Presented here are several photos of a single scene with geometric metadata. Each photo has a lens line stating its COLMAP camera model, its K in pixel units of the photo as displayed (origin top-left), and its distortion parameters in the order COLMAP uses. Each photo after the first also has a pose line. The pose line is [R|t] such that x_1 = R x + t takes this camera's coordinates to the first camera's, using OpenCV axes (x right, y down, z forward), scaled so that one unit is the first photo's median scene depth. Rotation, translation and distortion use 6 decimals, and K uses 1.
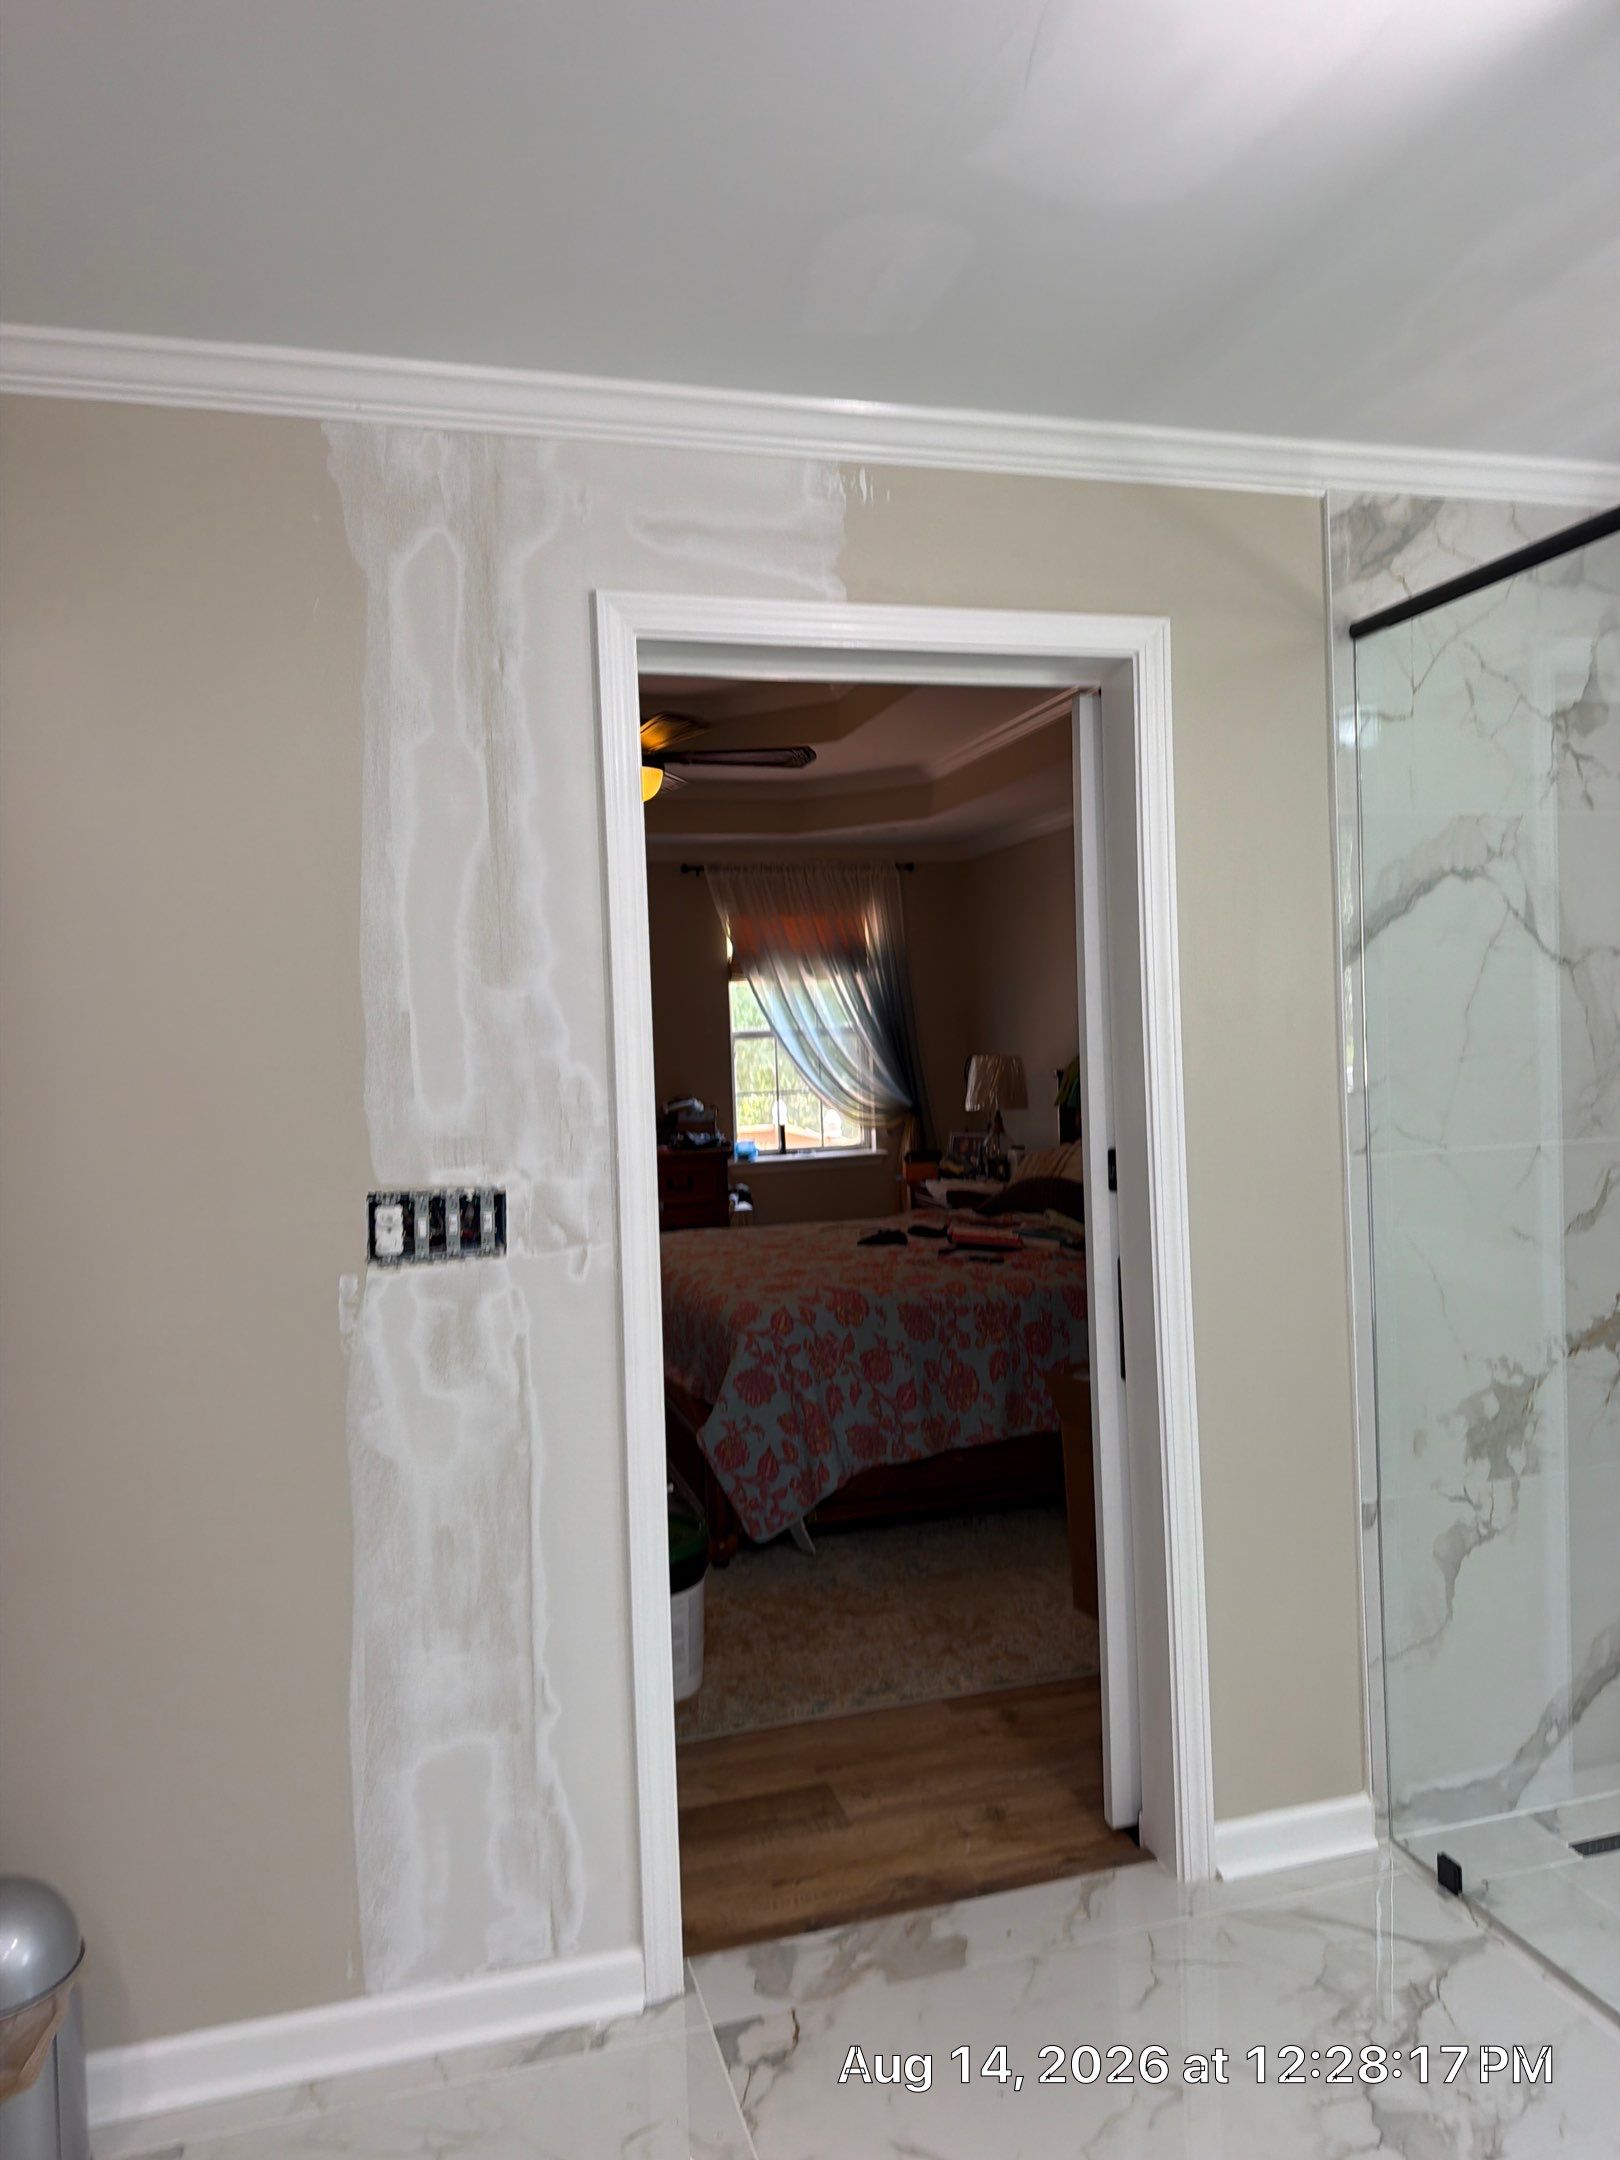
lens RADIAL K [[1542.4, 0, 848.3], [0, 1542.4, 1048.8], [0, 0, 1]] dist [0.026603, -0.035457]
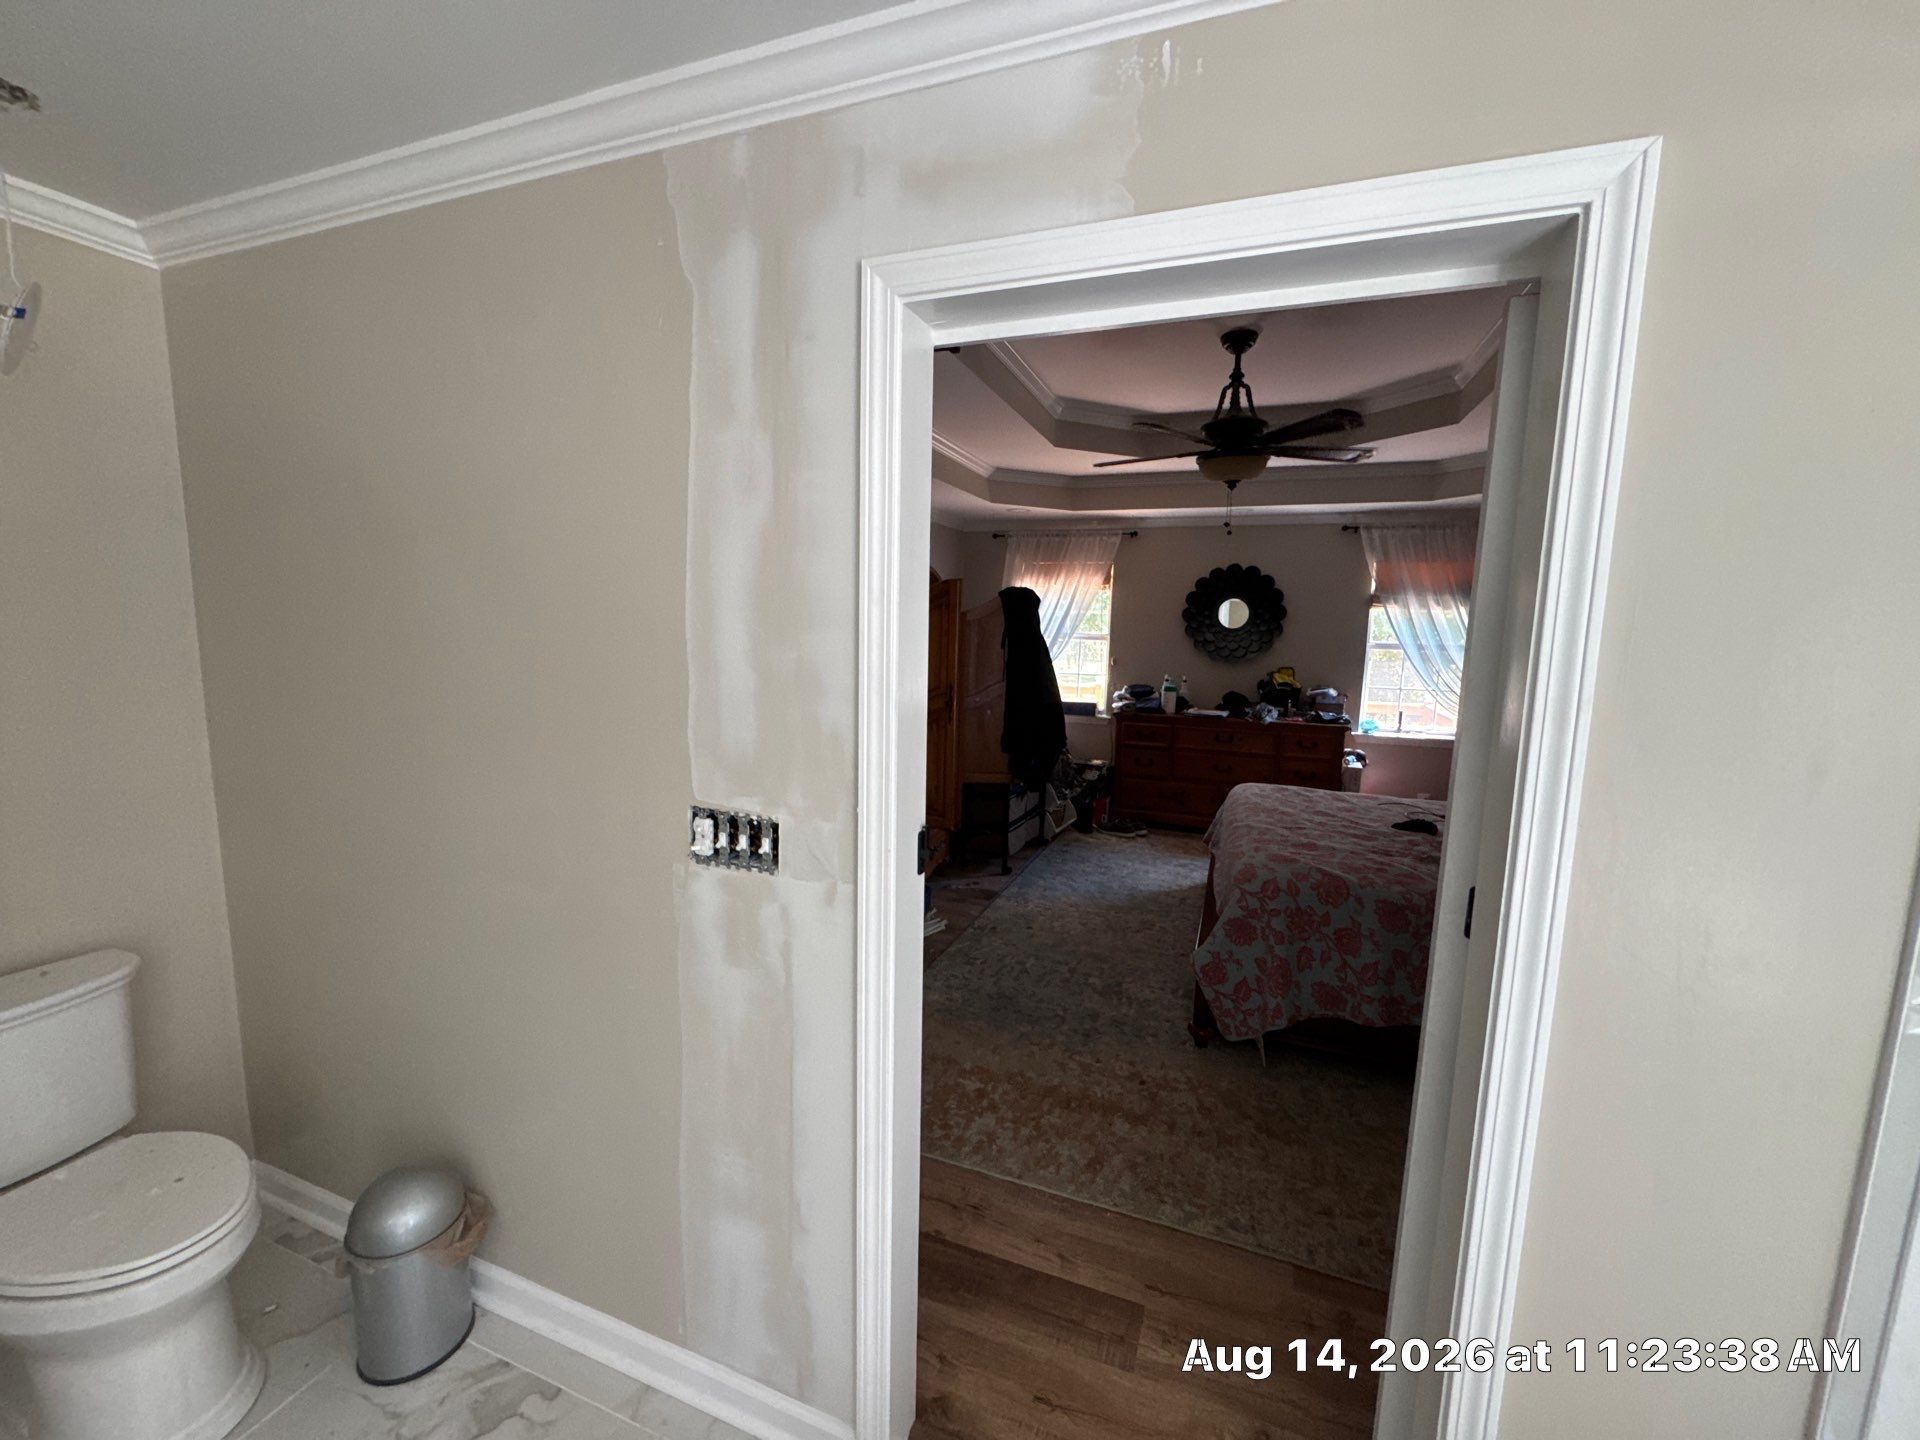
lens RADIAL K [[779.8, 0, 950.8], [0, 779.8, 723.8], [0, 0, 1]] dist [-0.005962, 0.001000]
pose [[0.782876, 0.137010, -0.606905, 0.192343], [-0.056460, 0.987072, 0.150004, -0.065657], [0.619611, -0.083169, 0.780490, 0.515580]]
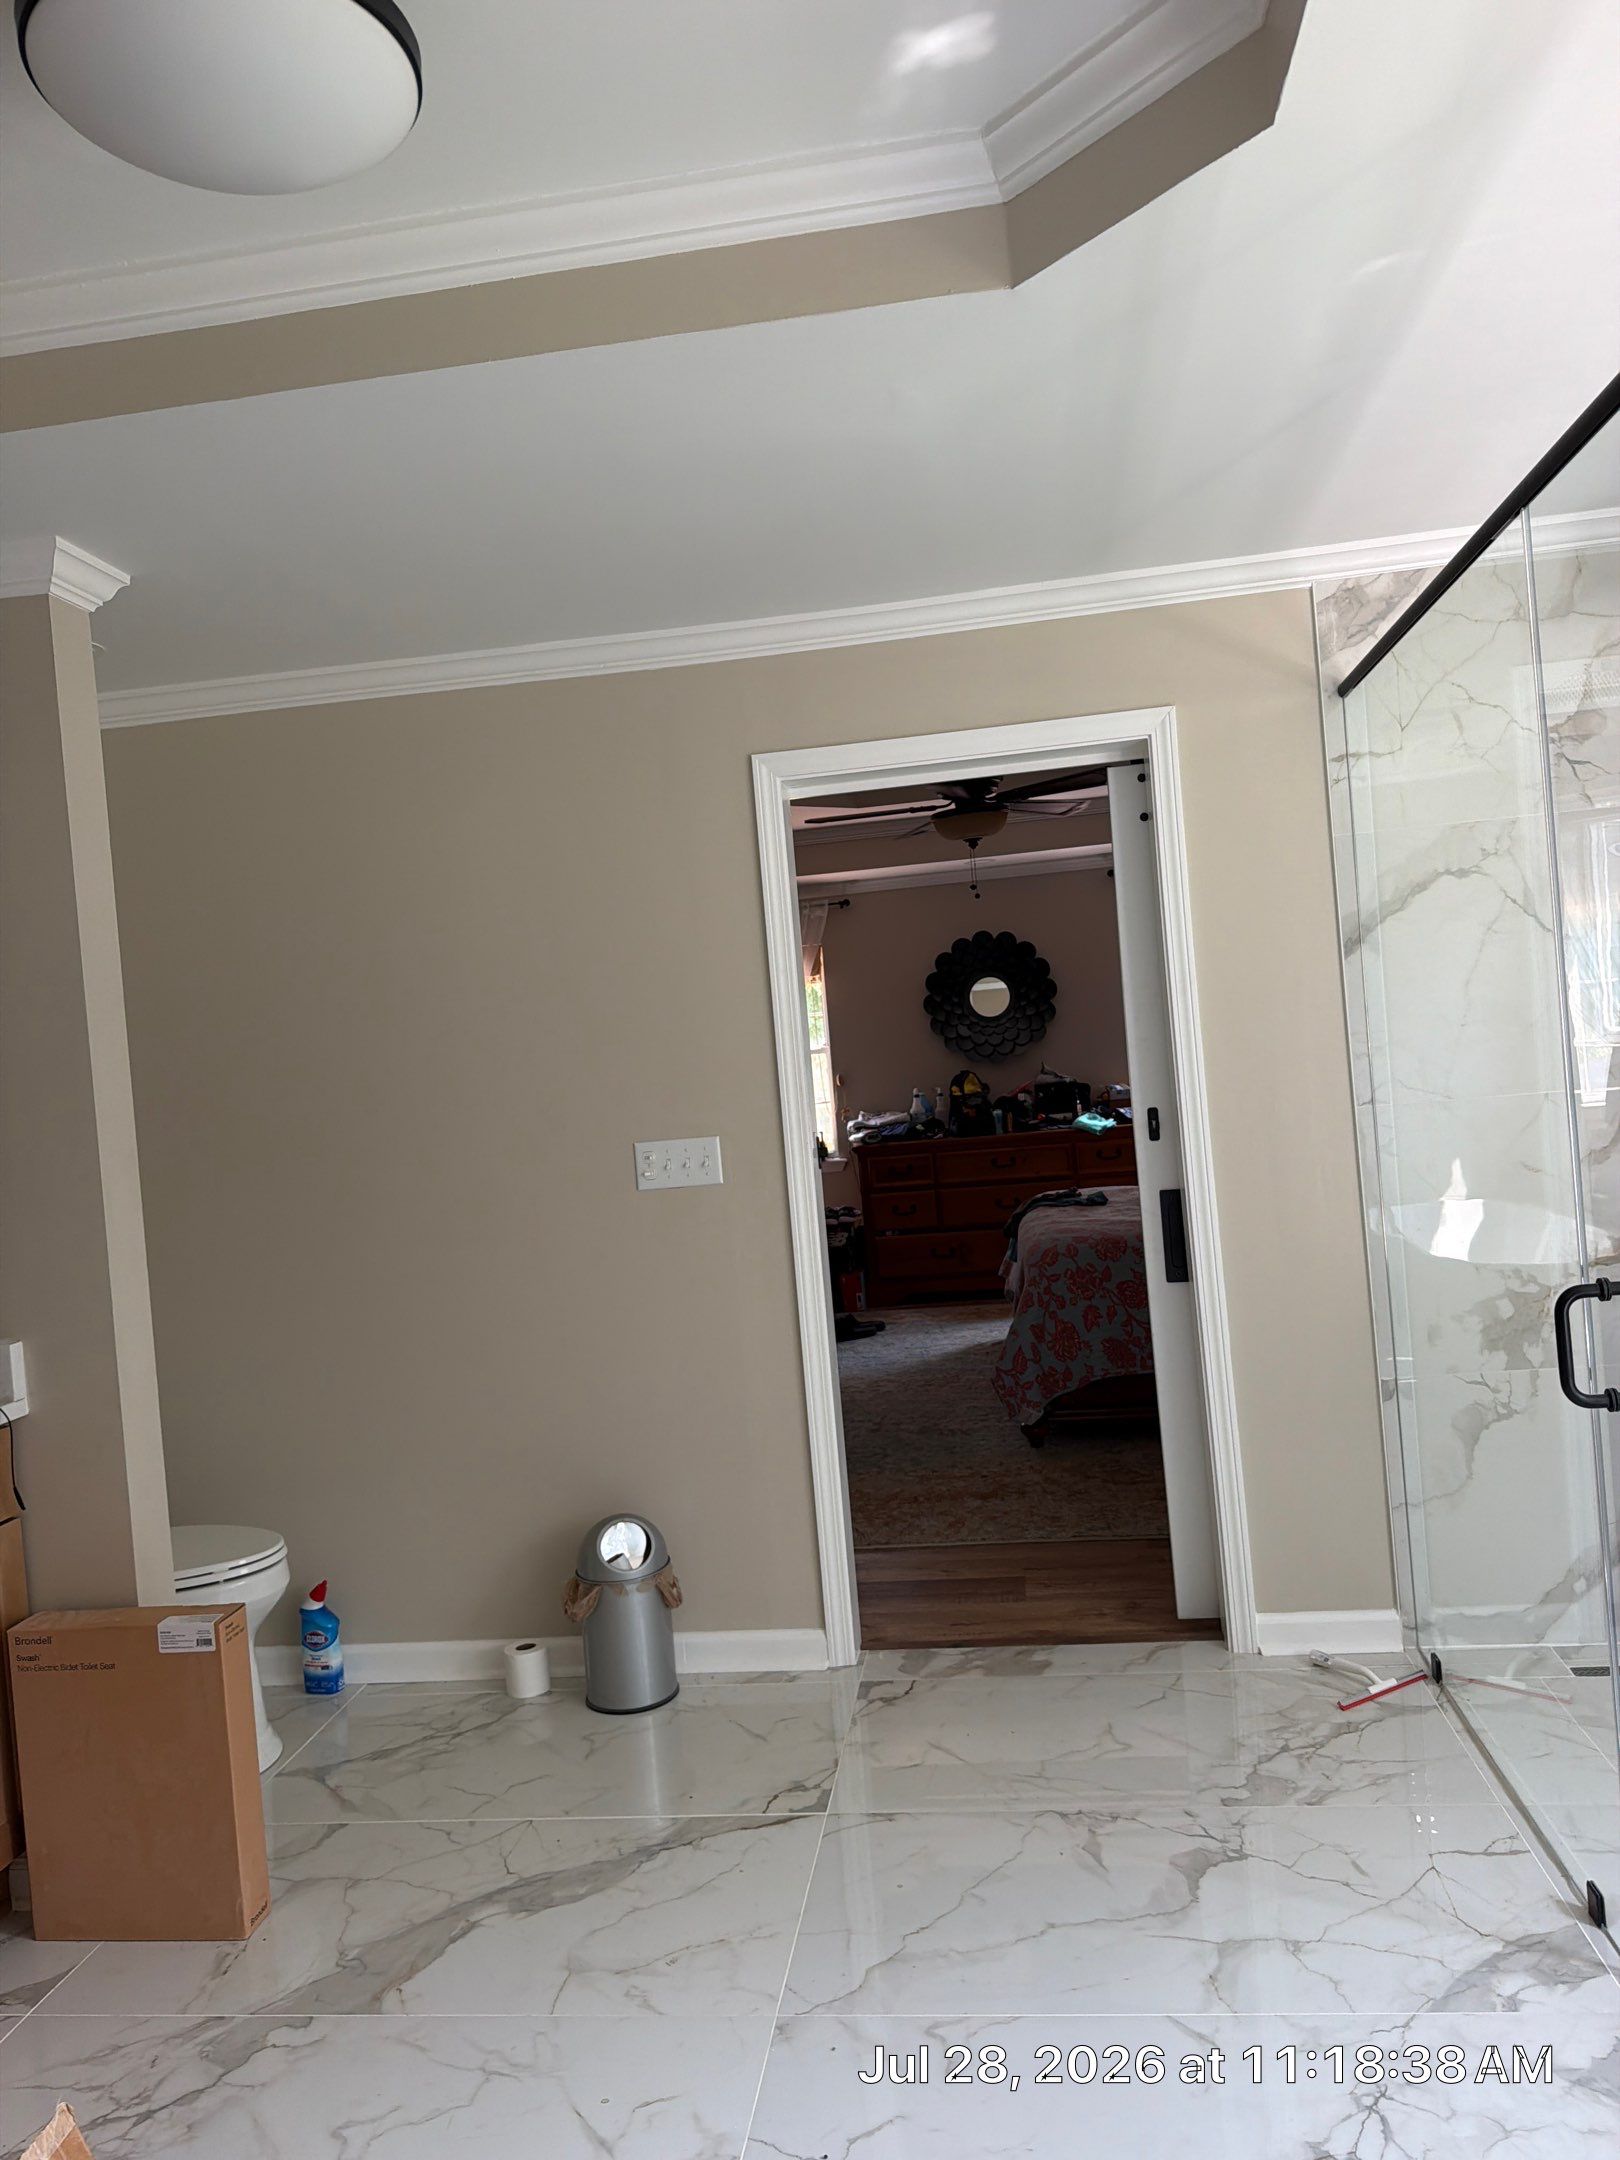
lens RADIAL K [[1542.4, 0, 810.3], [0, 1542.4, 1072.0], [0, 0, 1]] dist [0.026603, -0.035457]
pose [[0.907366, -0.037028, -0.418707, 0.440412], [0.047905, 0.998732, 0.015491, 0.000304], [0.417603, -0.034114, 0.907989, -0.327205]]
